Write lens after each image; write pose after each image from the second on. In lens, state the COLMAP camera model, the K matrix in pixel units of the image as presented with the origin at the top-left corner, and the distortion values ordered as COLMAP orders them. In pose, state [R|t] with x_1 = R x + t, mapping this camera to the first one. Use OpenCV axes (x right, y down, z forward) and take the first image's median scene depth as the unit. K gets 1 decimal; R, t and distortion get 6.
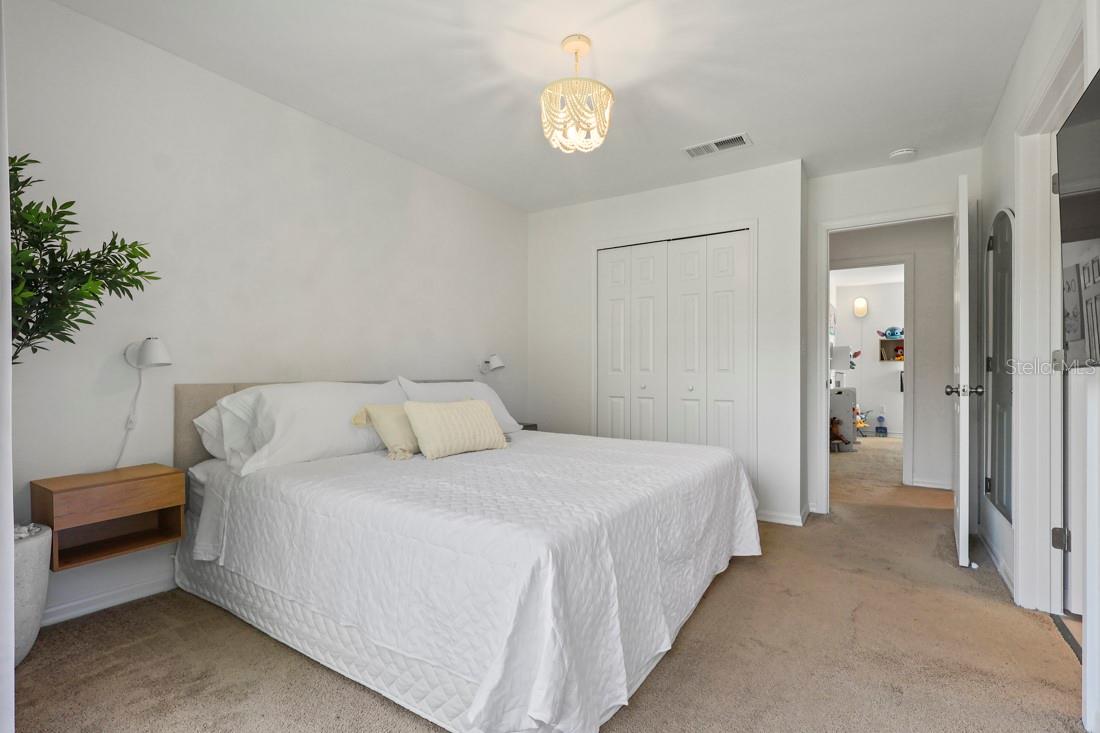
lens RADIAL K [[507.9, 0, 551.4], [0, 507.9, 368.1], [0, 0, 1]] dist [0.000380, -0.001373]
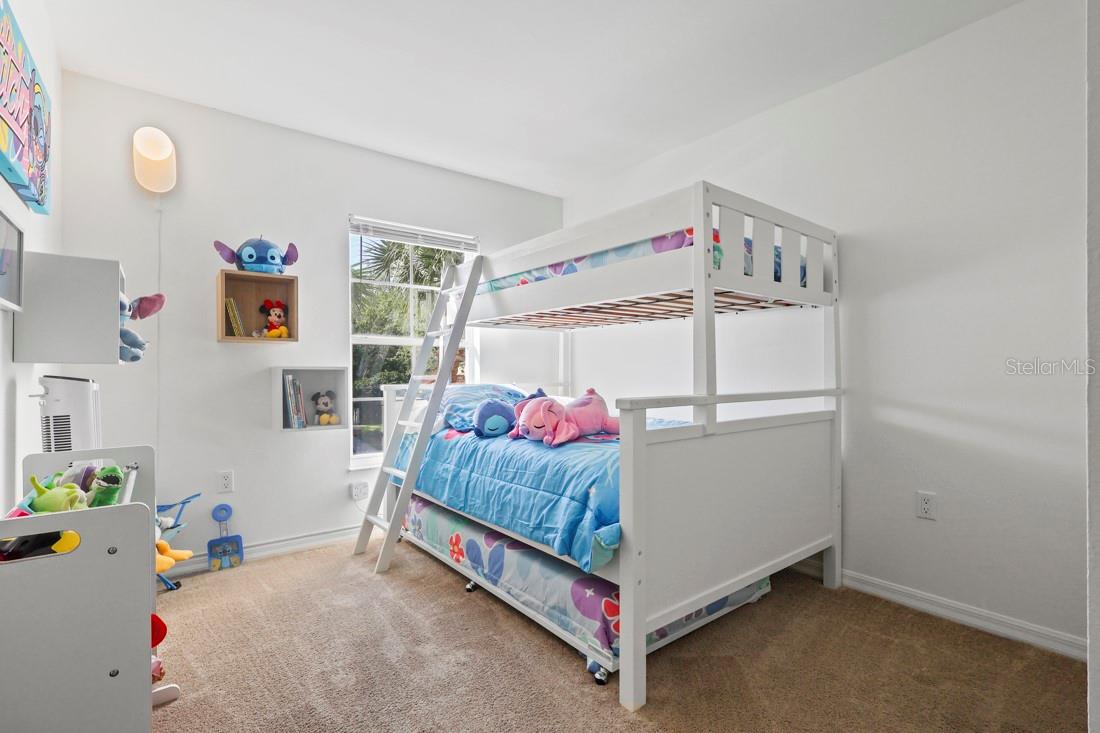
lens RADIAL K [[507.9, 0, 551.5], [0, 507.9, 370.7], [0, 0, 1]] dist [0.000380, -0.001373]
pose [[0.311594, -0.004029, 0.950207, 0.408809], [0.009261, 0.999956, 0.001202, 0.008061], [-0.950170, 0.008426, 0.311617, 0.706565]]
